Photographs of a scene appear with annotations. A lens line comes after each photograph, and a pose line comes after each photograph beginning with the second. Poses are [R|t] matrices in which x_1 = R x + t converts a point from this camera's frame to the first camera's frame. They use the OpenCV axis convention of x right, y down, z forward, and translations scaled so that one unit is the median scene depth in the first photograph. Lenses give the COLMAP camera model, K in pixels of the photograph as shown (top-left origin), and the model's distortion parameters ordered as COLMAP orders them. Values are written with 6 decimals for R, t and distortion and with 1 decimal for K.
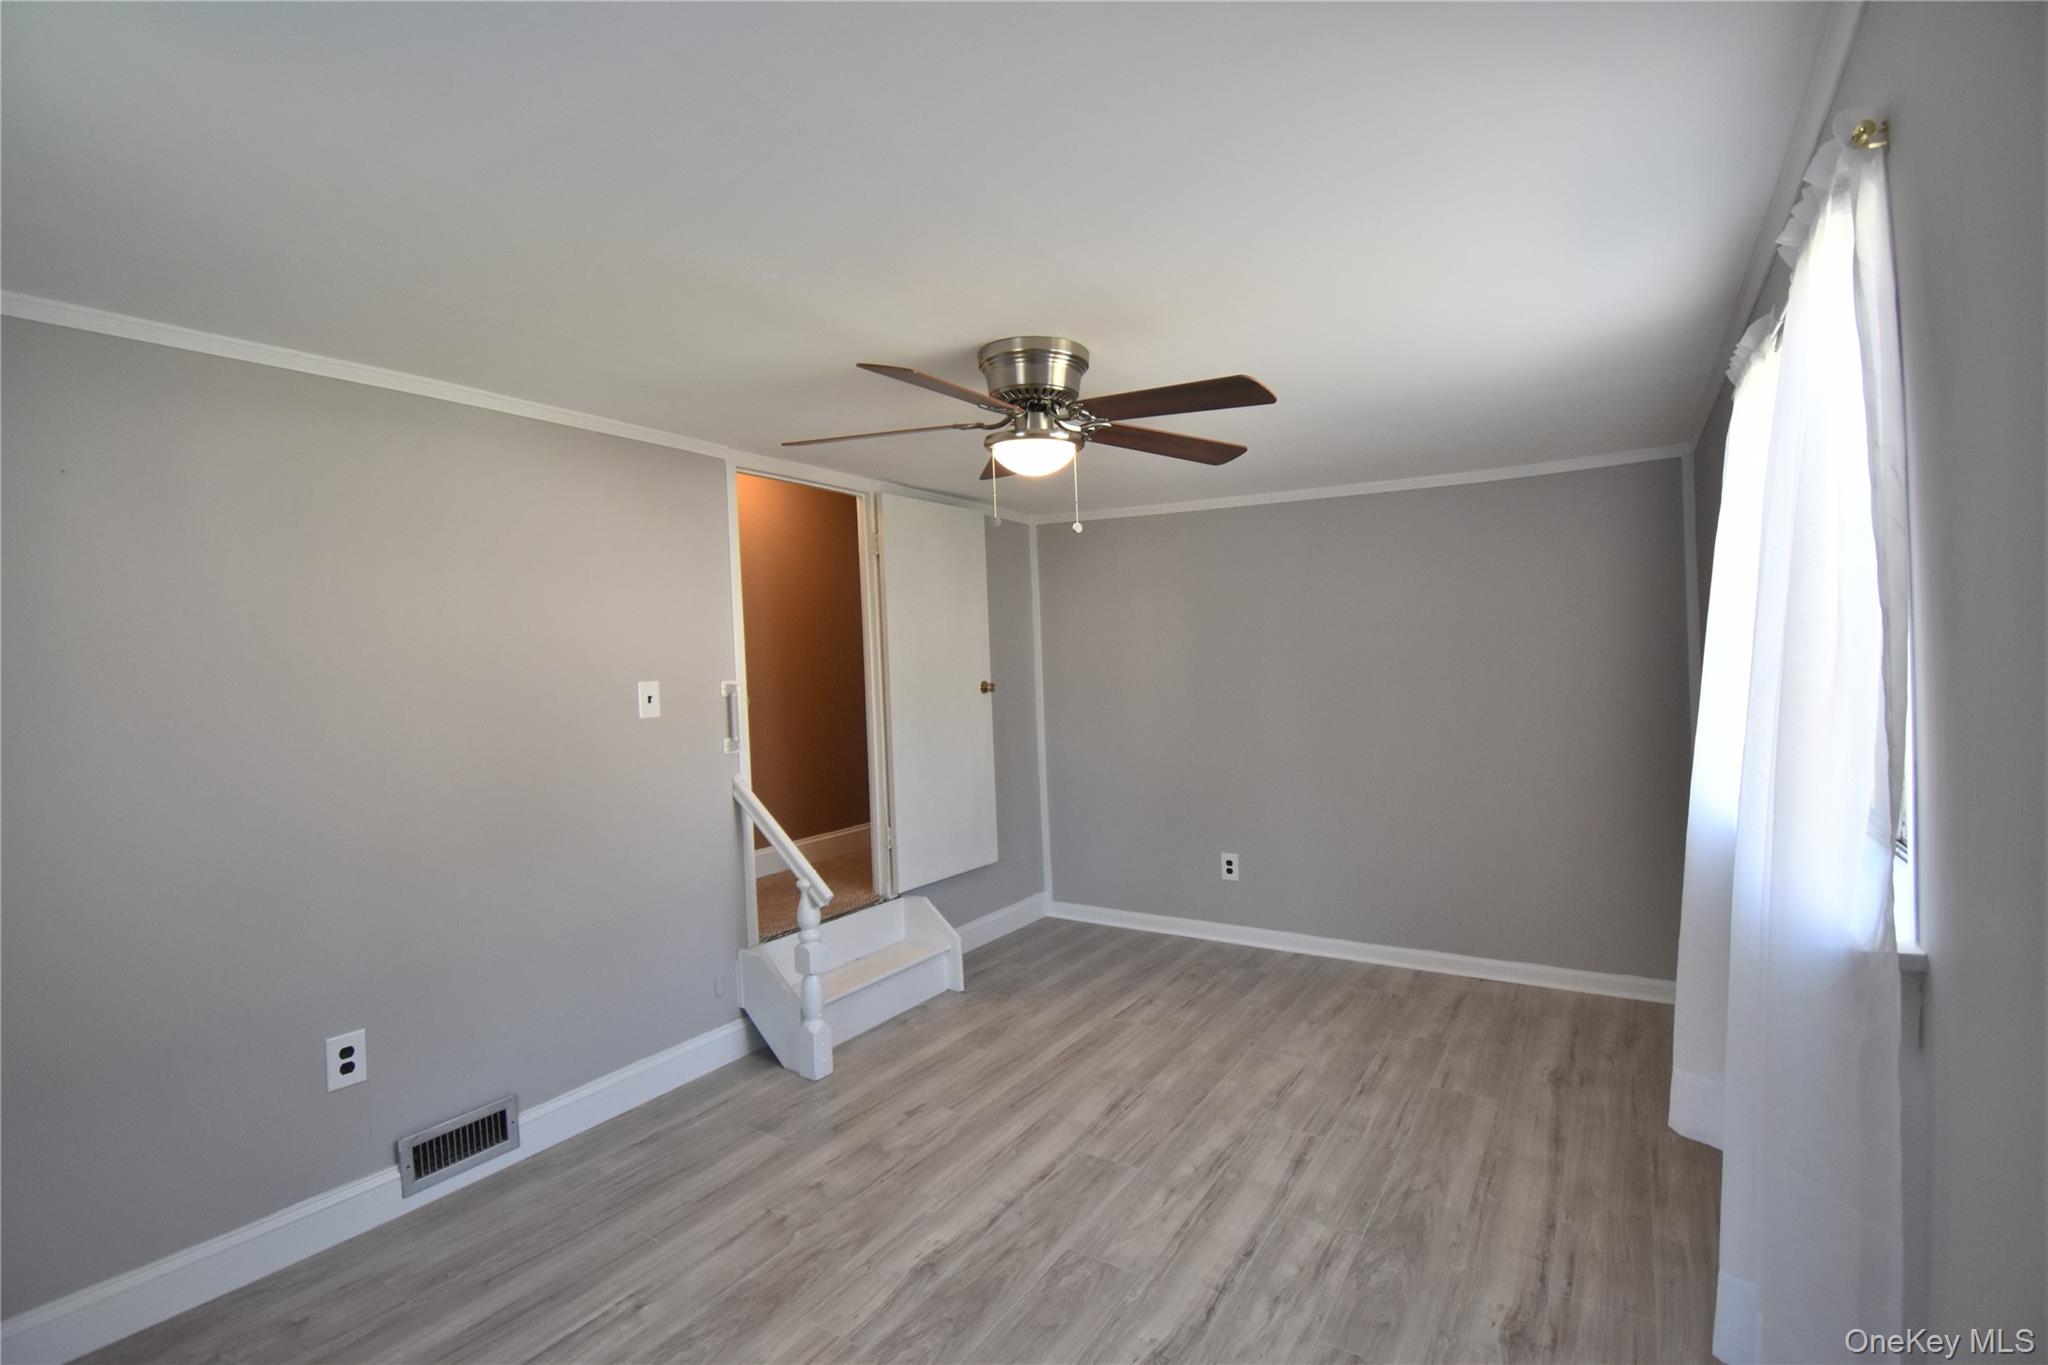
lens RADIAL K [[899.6, 0, 1022.5], [0, 899.6, 672.4], [0, 0, 1]] dist [0.027523, -0.031427]
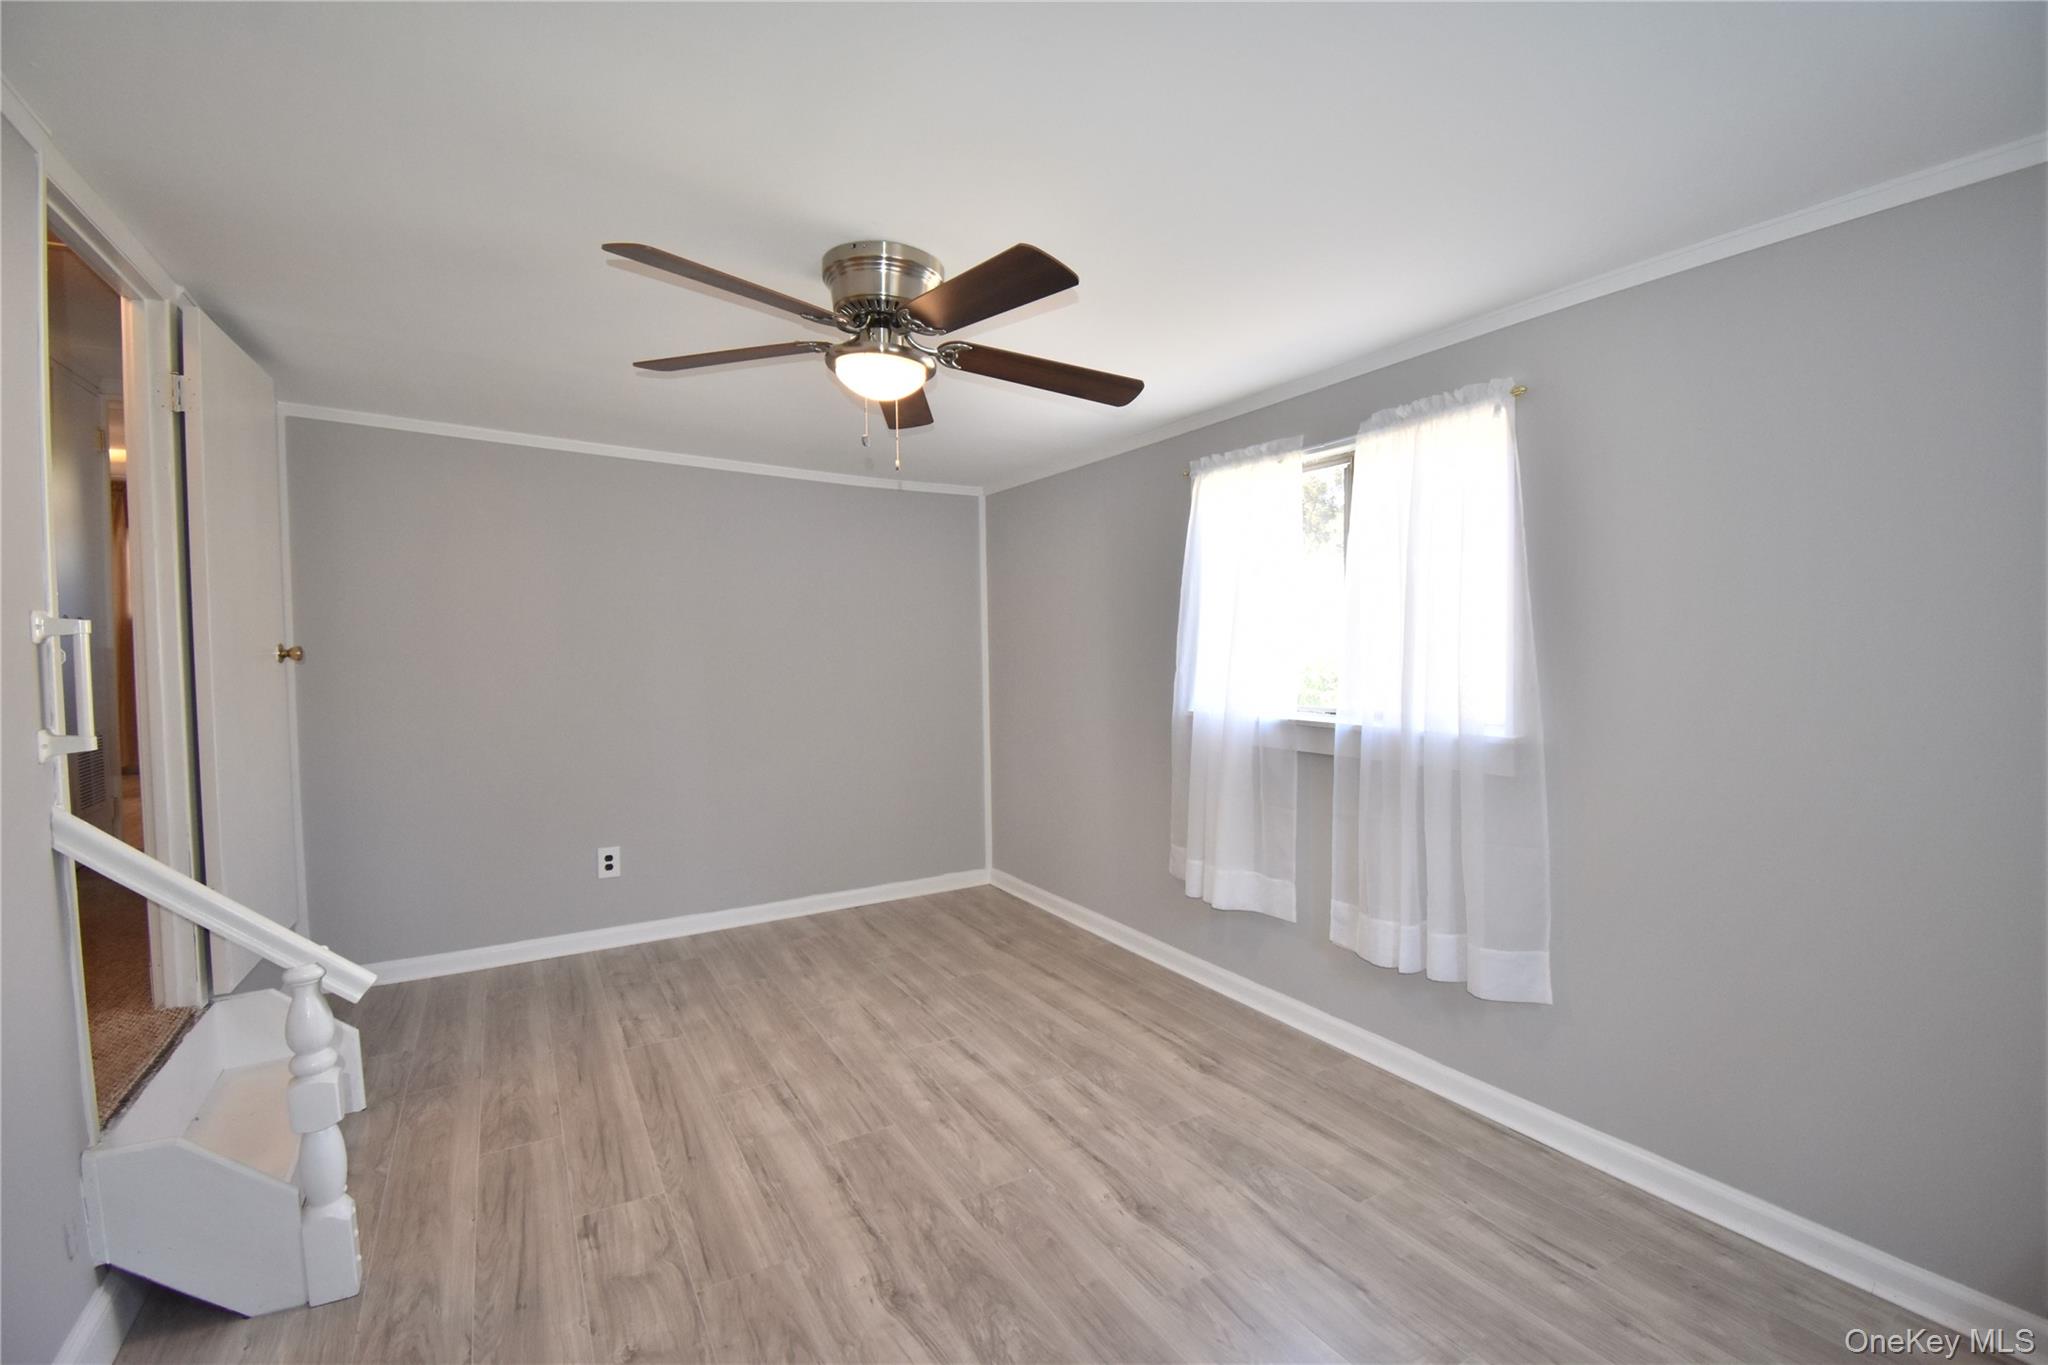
lens RADIAL K [[899.6, 0, 1022.5], [0, 899.6, 672.4], [0, 0, 1]] dist [0.027523, -0.031427]
pose [[0.440251, 0.006793, 0.897849, -0.602711], [-0.004025, 0.999976, -0.005592, 0.049094], [-0.897866, -0.001152, 0.440268, 0.375164]]
